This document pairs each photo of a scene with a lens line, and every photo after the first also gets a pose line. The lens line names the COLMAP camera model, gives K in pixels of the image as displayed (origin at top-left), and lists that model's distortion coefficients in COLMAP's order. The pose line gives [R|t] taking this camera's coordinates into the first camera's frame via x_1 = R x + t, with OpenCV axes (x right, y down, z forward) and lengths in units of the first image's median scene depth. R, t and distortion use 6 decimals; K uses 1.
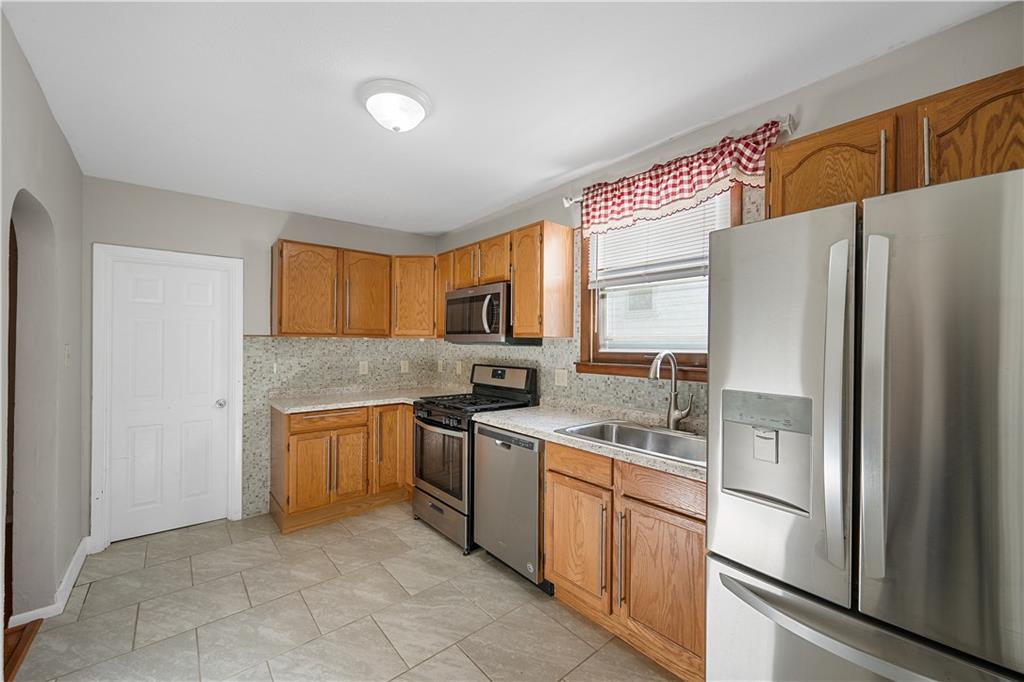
lens RADIAL K [[400.1, 0, 512.0], [0, 400.1, 344.2], [0, 0, 1]] dist [-0.000419, -0.000006]
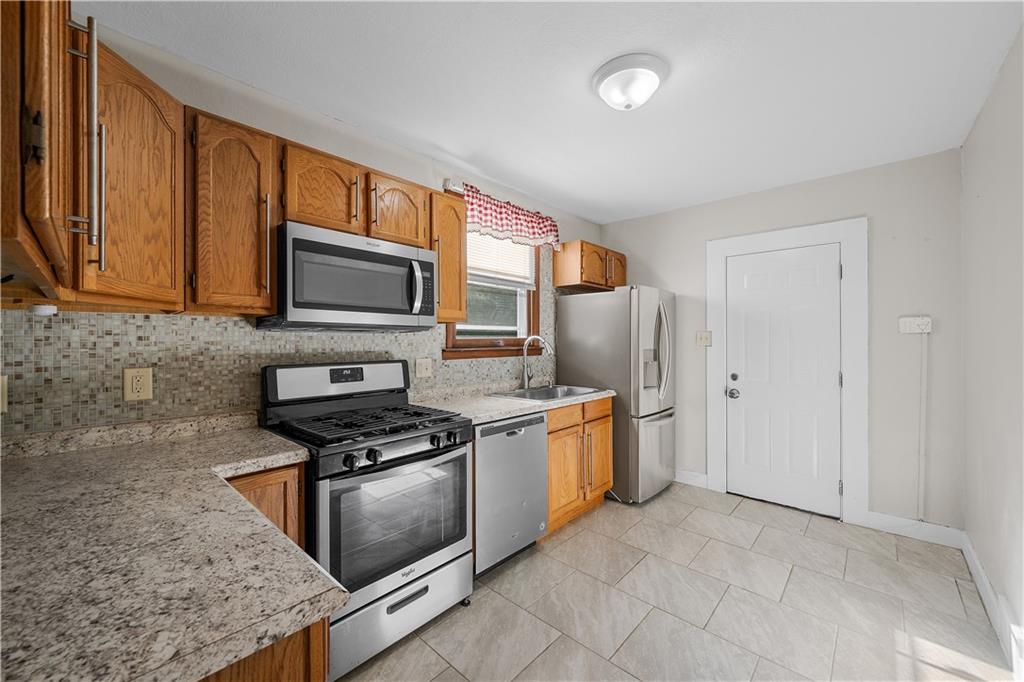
lens RADIAL K [[400.1, 0, 511.0], [0, 400.1, 341.5], [0, 0, 1]] dist [-0.000419, -0.000006]
pose [[-0.123204, -0.009609, 0.992335, -0.898446], [0.002489, 0.999947, 0.009992, 0.017936], [-0.992378, 0.003701, -0.123174, 1.030984]]
